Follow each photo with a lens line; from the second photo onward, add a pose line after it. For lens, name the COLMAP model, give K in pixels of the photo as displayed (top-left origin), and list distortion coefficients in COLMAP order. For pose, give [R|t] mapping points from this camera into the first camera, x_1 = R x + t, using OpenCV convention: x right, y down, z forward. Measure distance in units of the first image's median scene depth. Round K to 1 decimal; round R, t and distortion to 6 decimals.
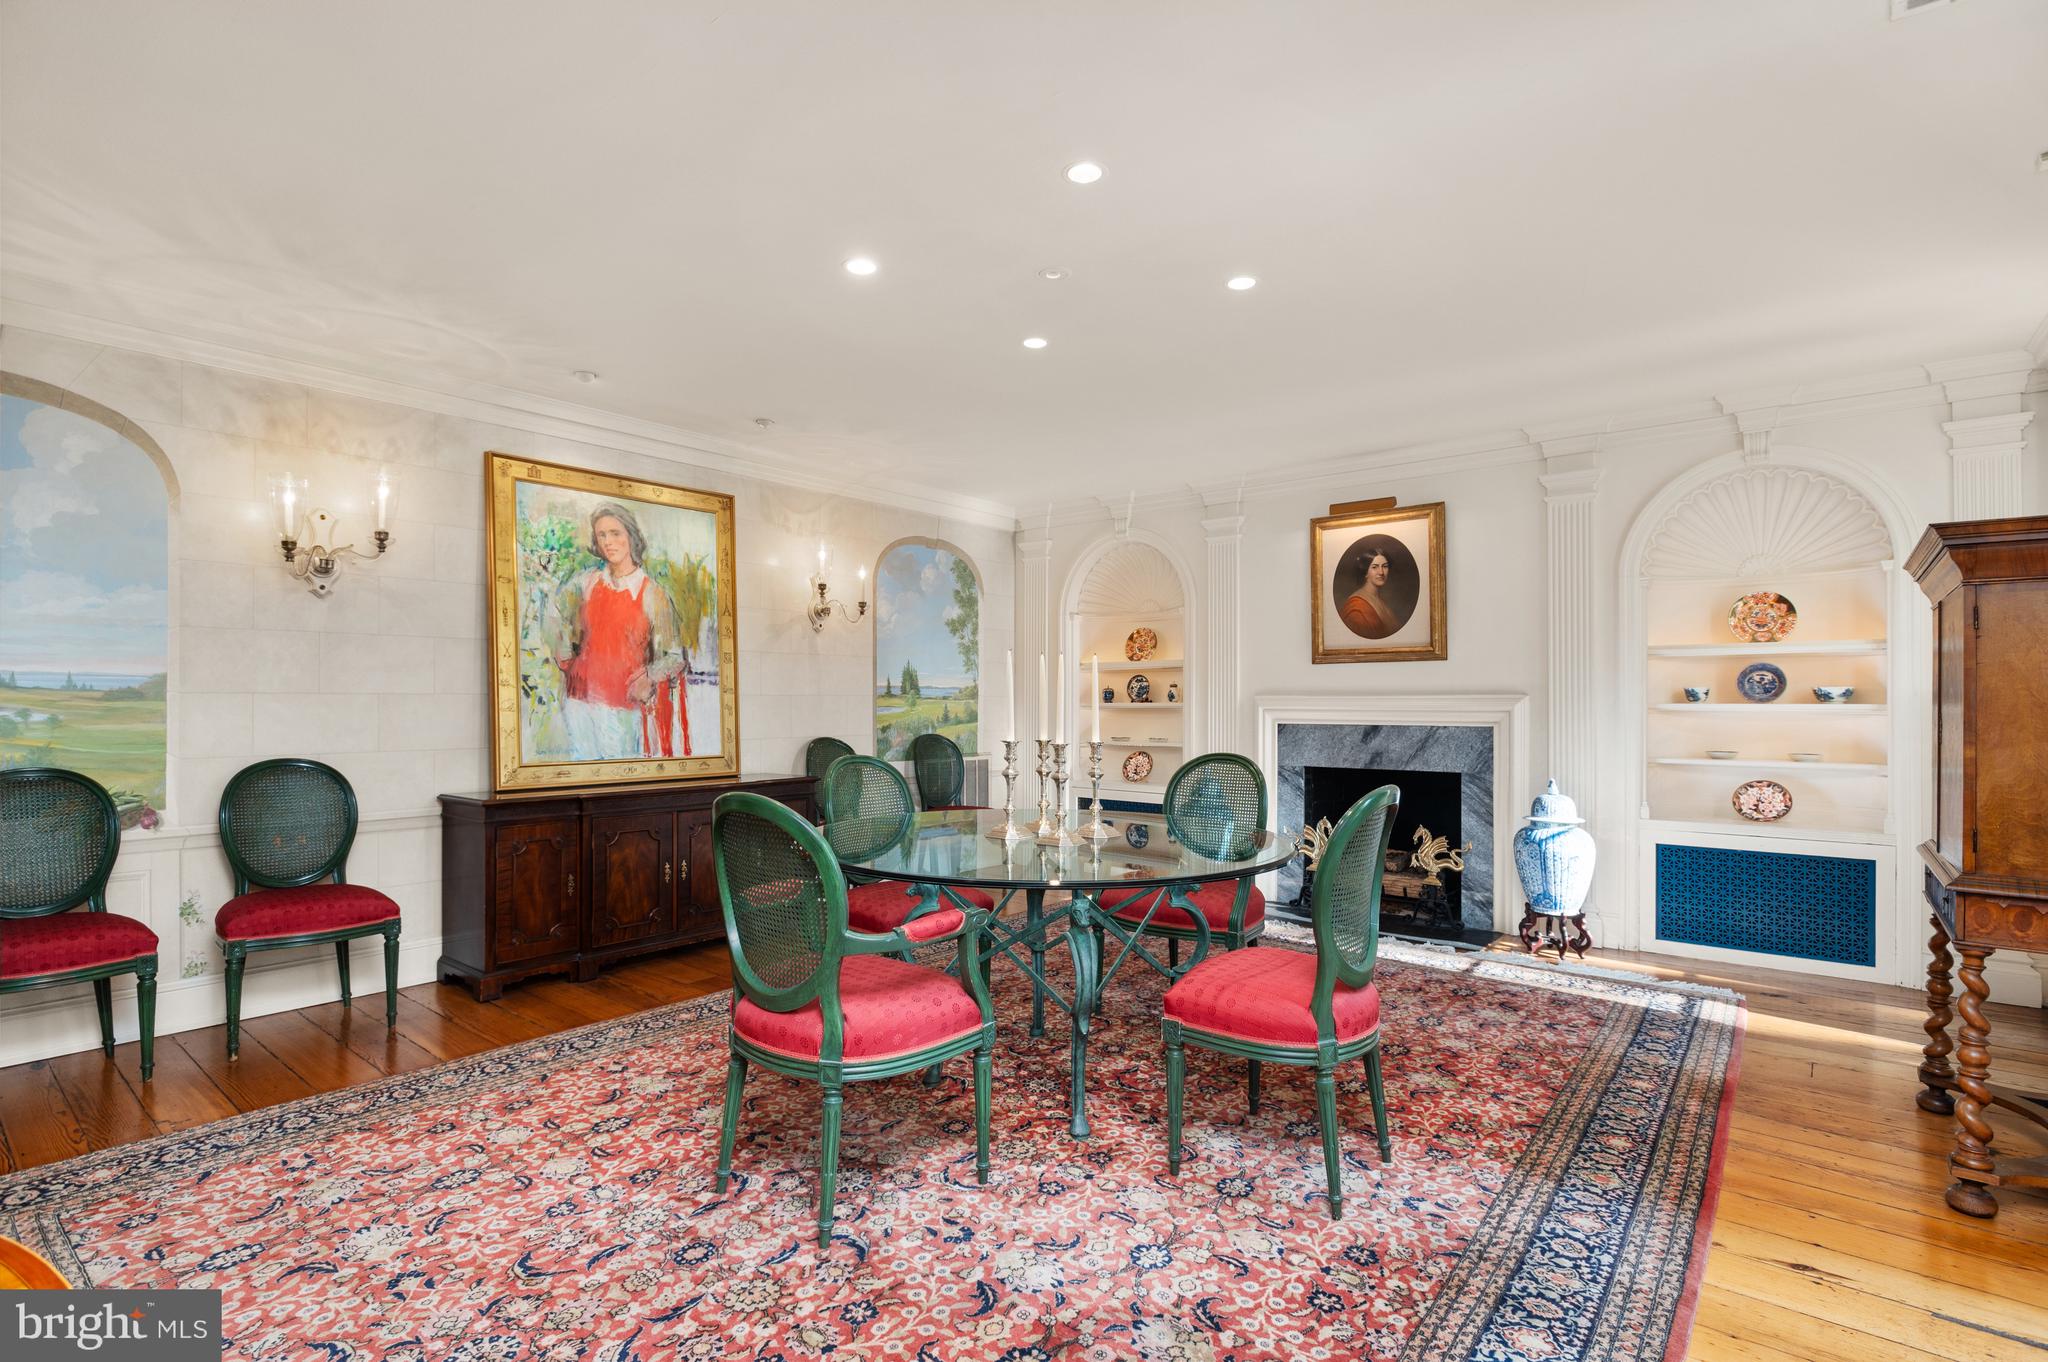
lens RADIAL K [[972.4, 0, 1023.6], [0, 972.4, 689.7], [0, 0, 1]] dist [-0.014677, 0.000486]
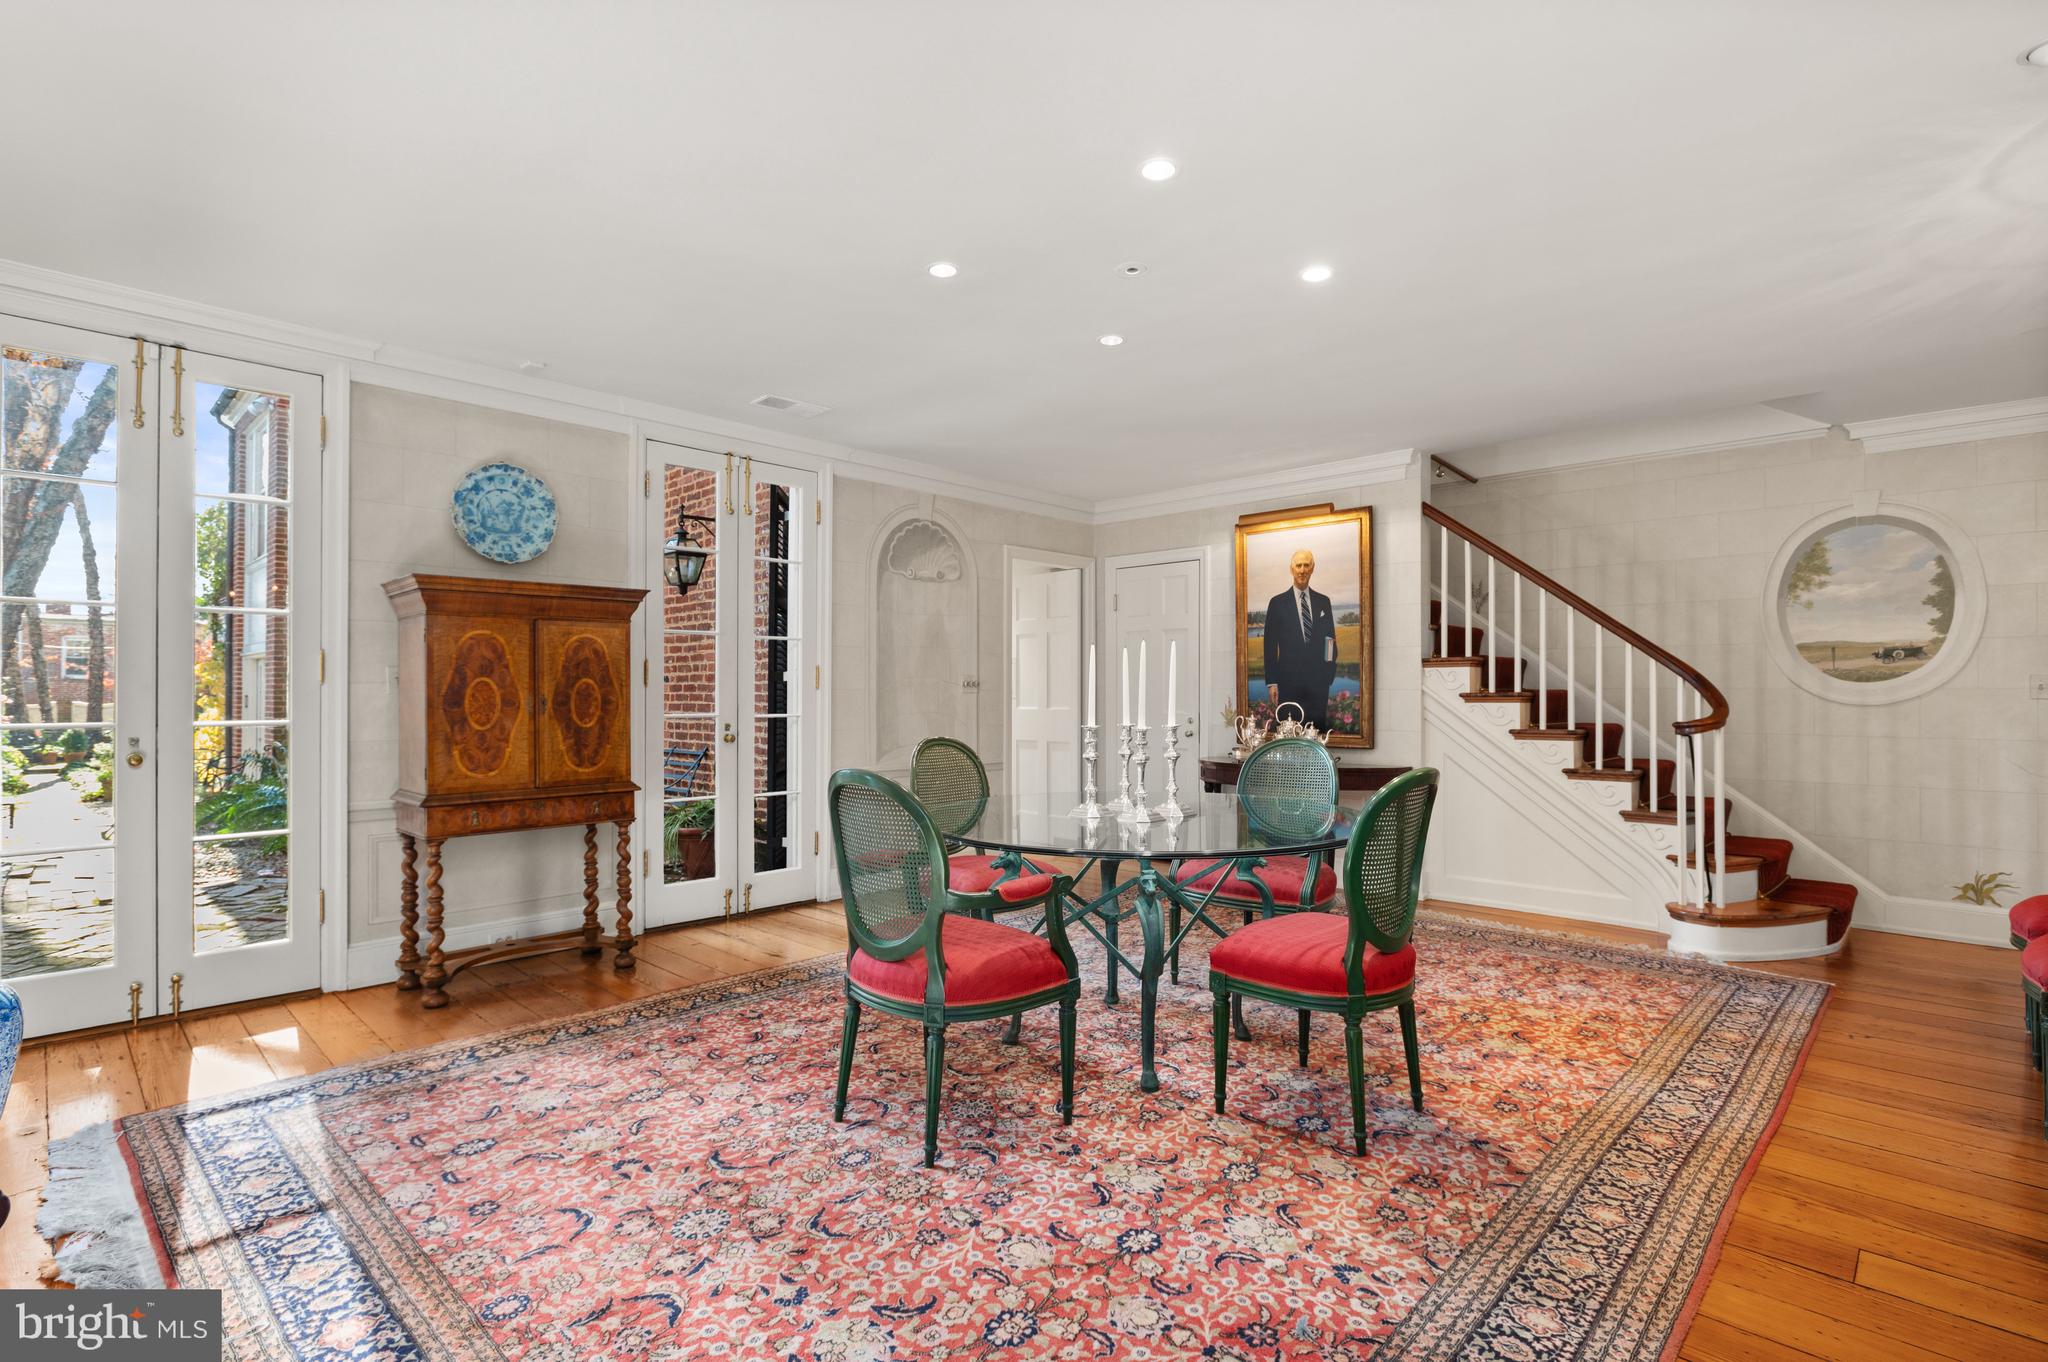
lens RADIAL K [[972.4, 0, 1023.6], [0, 972.4, 689.7], [0, 0, 1]] dist [-0.014677, 0.000486]
pose [[-0.996077, -0.001769, 0.088475, 0.028200], [-0.002882, 0.999918, -0.012452, 0.015892], [-0.088446, -0.012658, -0.996001, 1.143734]]
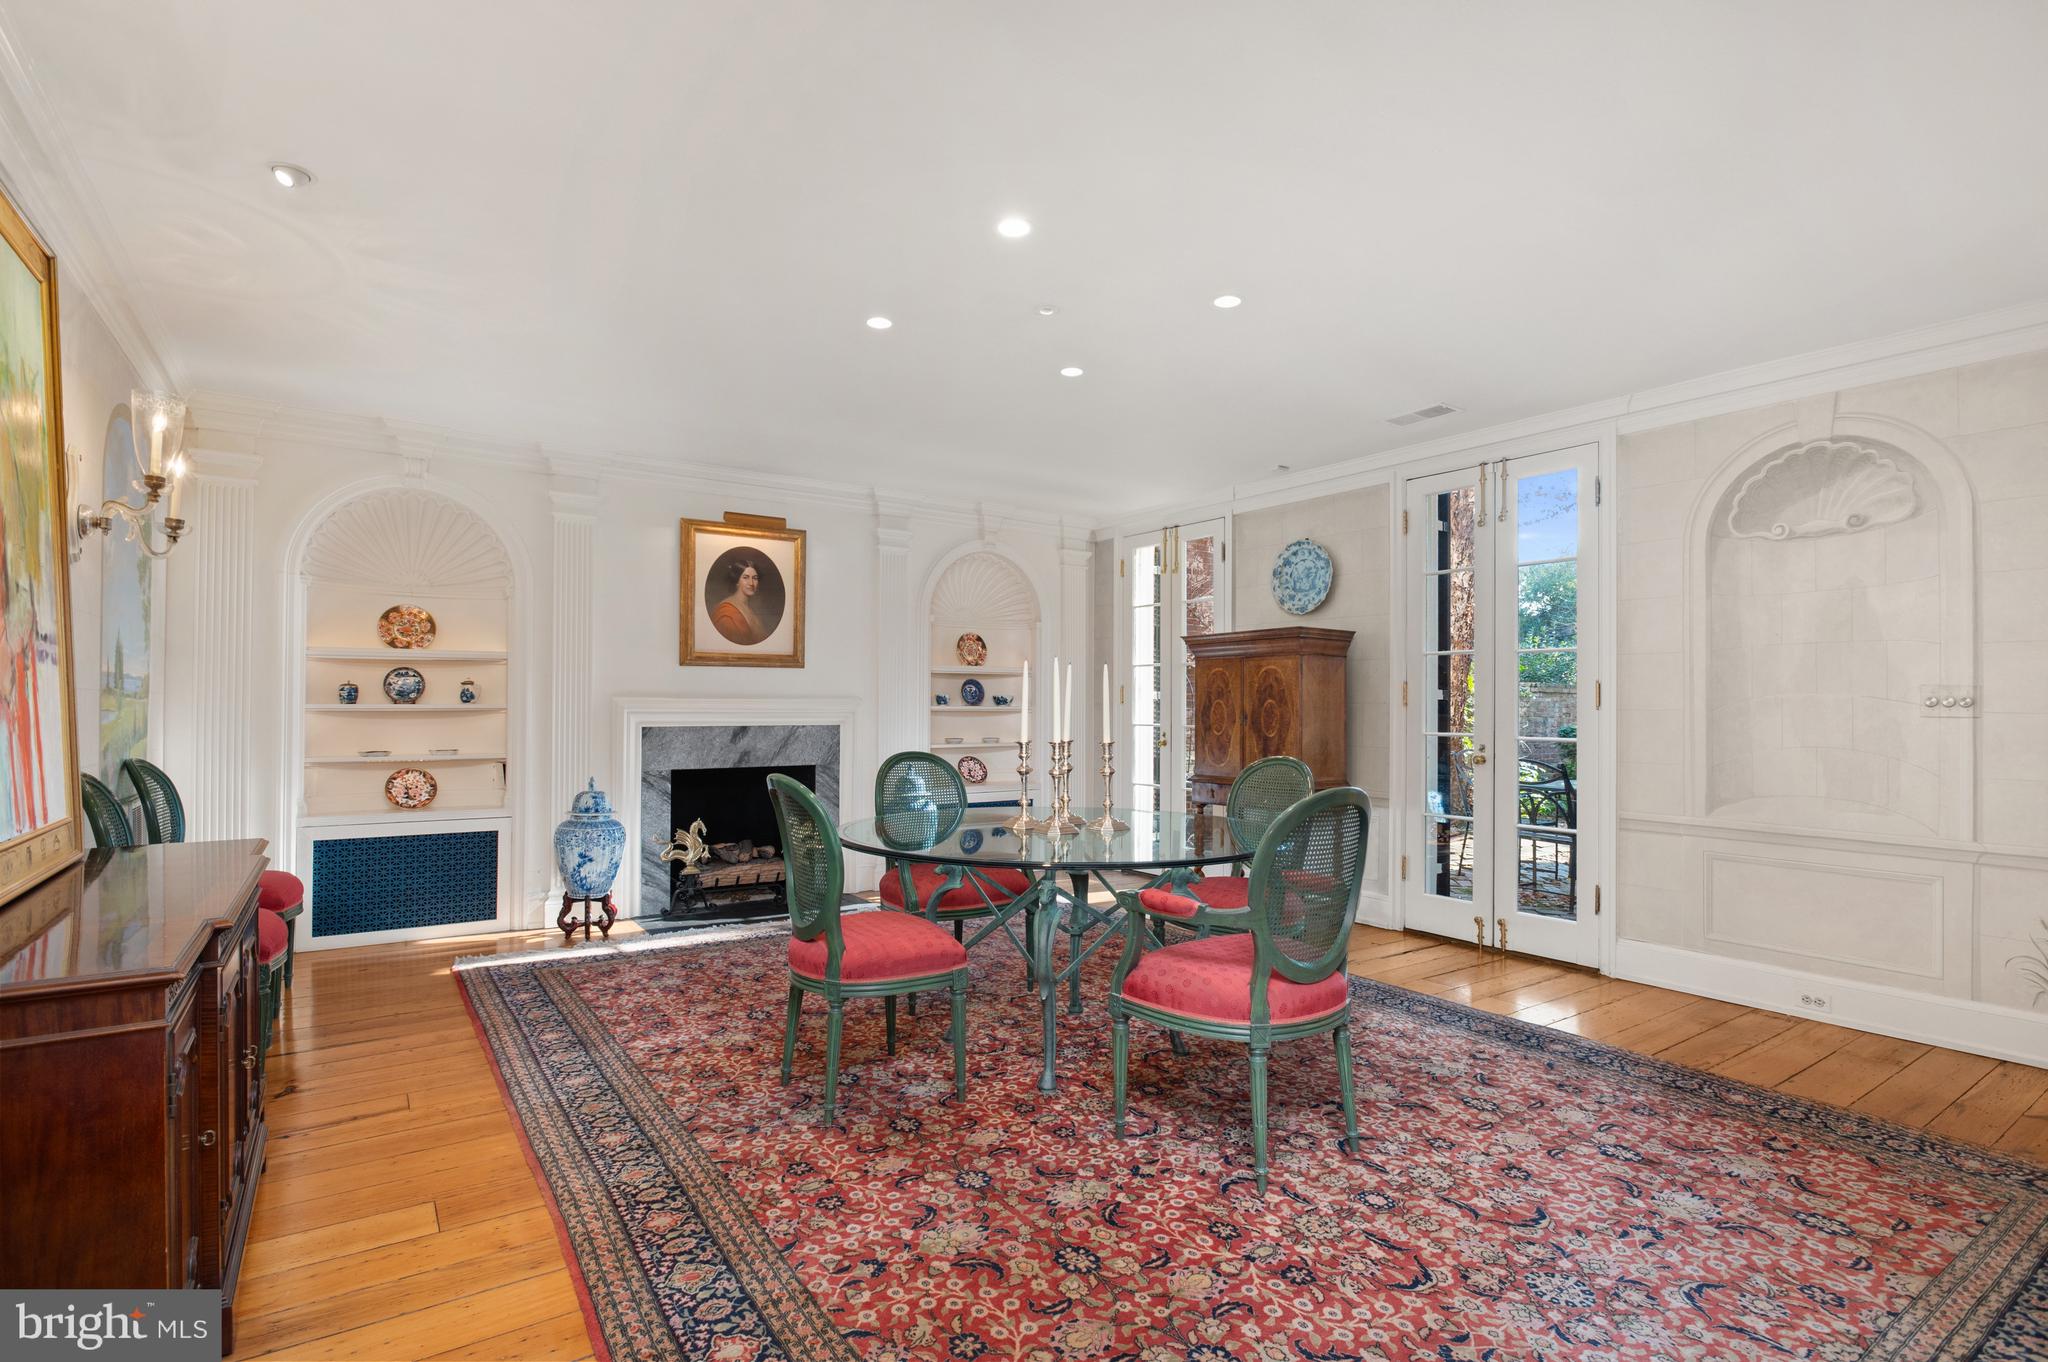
lens RADIAL K [[972.4, 0, 1023.6], [0, 972.4, 689.7], [0, 0, 1]] dist [-0.014677, 0.000486]
pose [[0.279968, 0.015332, 0.959887, -0.576603], [-0.015000, 0.999820, -0.011594, 0.004612], [-0.959892, -0.011152, 0.280148, 0.406967]]
